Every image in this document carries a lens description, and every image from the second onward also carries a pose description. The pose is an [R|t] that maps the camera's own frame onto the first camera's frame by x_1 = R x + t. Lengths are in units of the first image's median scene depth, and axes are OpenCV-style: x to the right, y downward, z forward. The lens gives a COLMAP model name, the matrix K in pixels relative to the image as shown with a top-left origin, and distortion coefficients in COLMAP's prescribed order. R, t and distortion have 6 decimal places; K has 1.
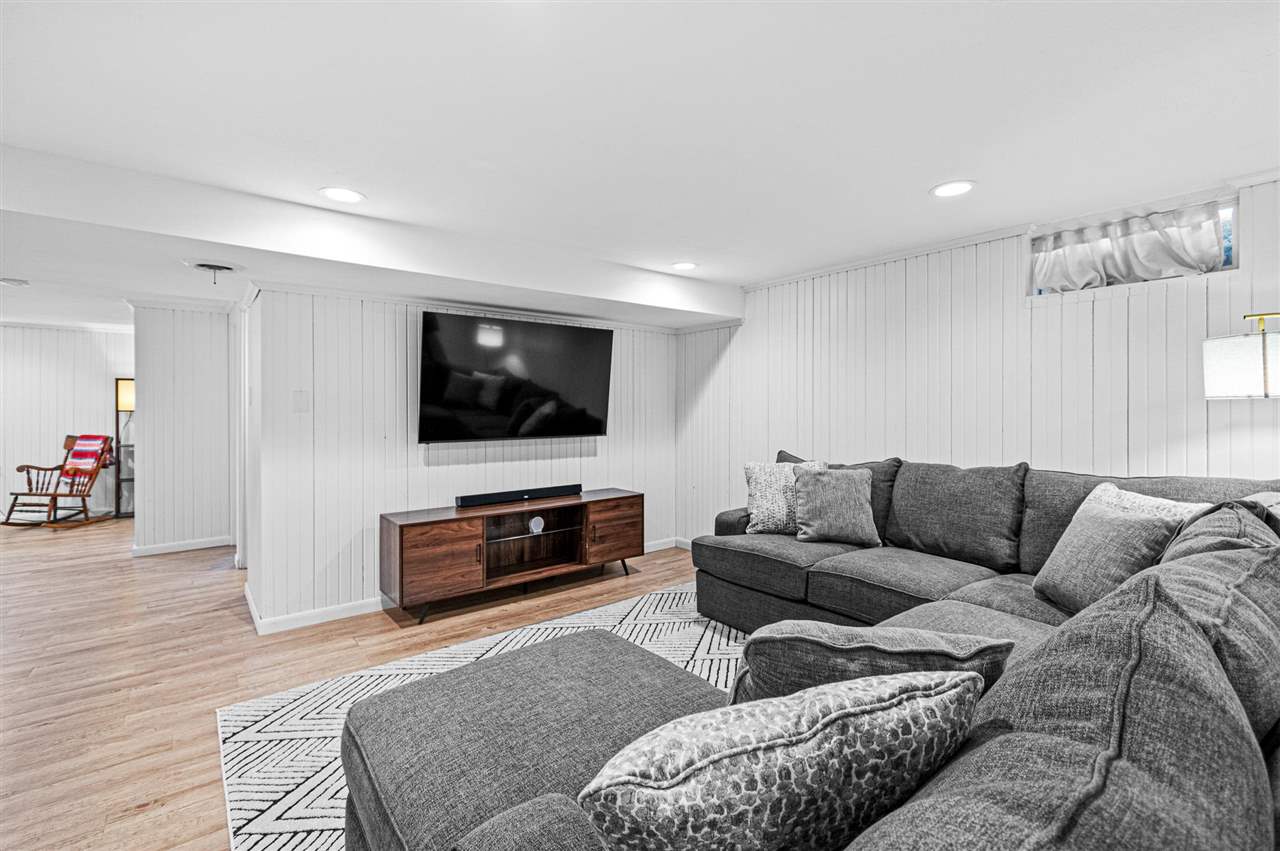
lens RADIAL K [[572.6, 0, 628.0], [0, 572.6, 409.3], [0, 0, 1]] dist [0.005562, -0.001696]
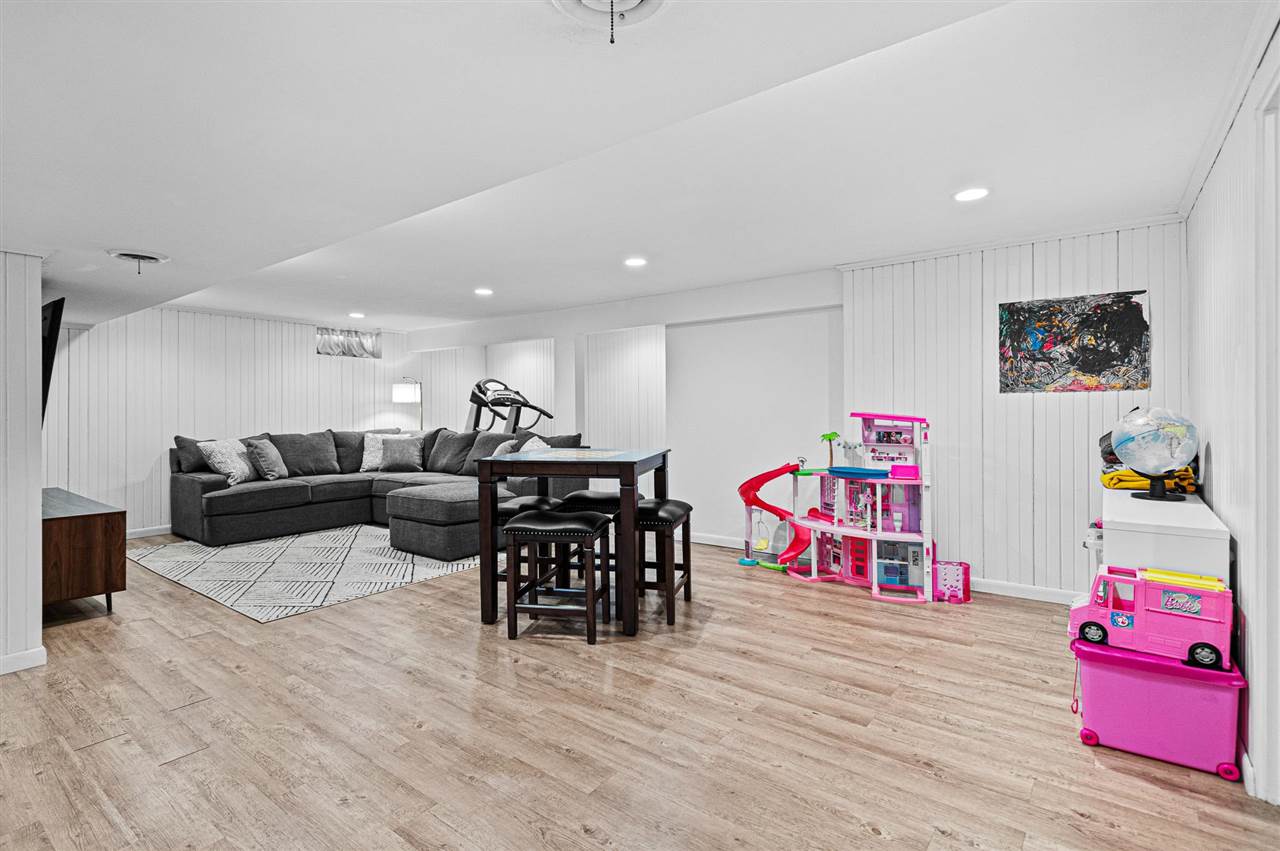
lens RADIAL K [[590.0, 0, 646.1], [0, 590.0, 416.4], [0, 0, 1]] dist [-0.002022, -0.003054]
pose [[-0.261918, -0.007468, 0.965061, -0.888135], [0.007688, 0.999922, 0.009824, 0.013859], [-0.965059, 0.009993, -0.261841, 0.190129]]
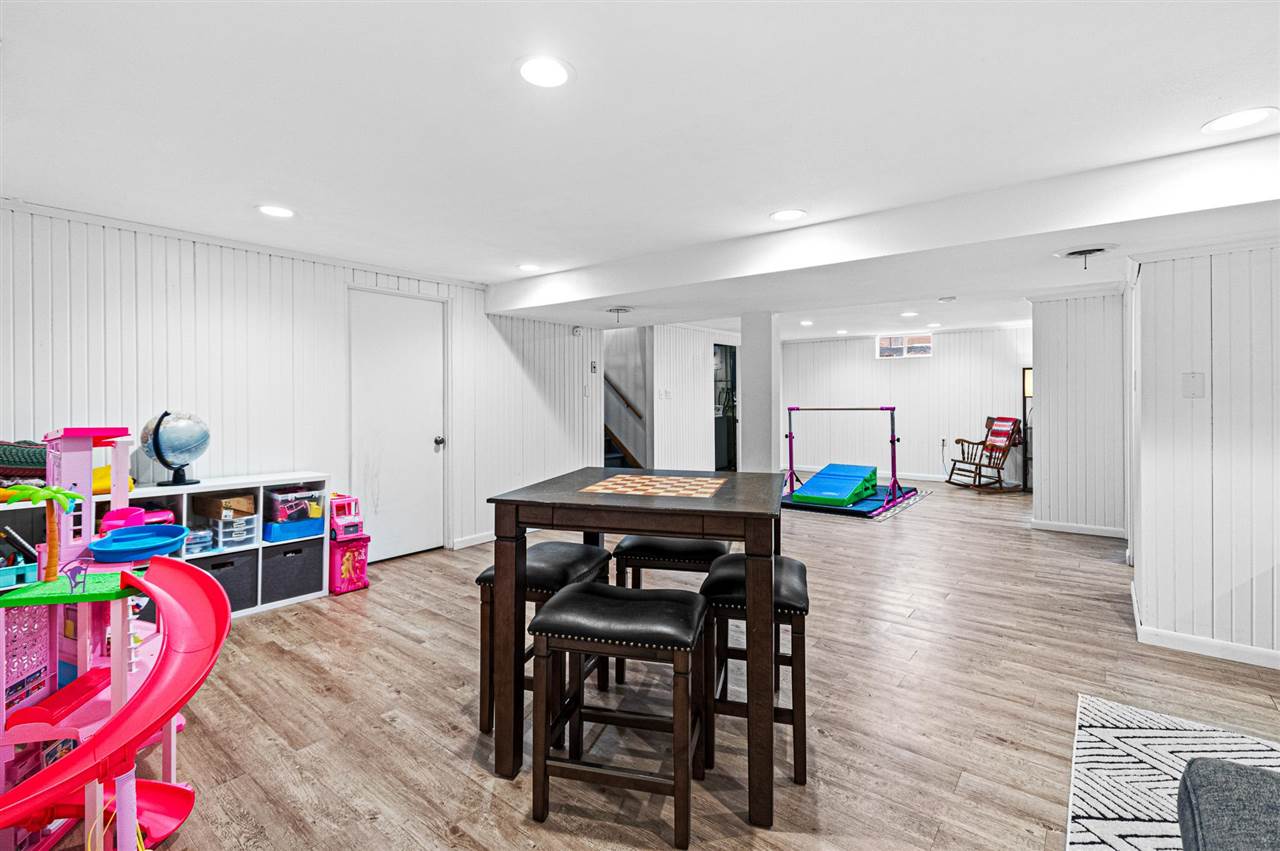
lens RADIAL K [[572.6, 0, 653.4], [0, 572.6, 399.1], [0, 0, 1]] dist [0.005562, -0.001696]
pose [[0.251882, 0.004213, -0.967749, 0.022545], [0.001741, 0.999987, 0.004806, 0.000573], [0.967756, -0.002896, 0.251871, 0.009947]]
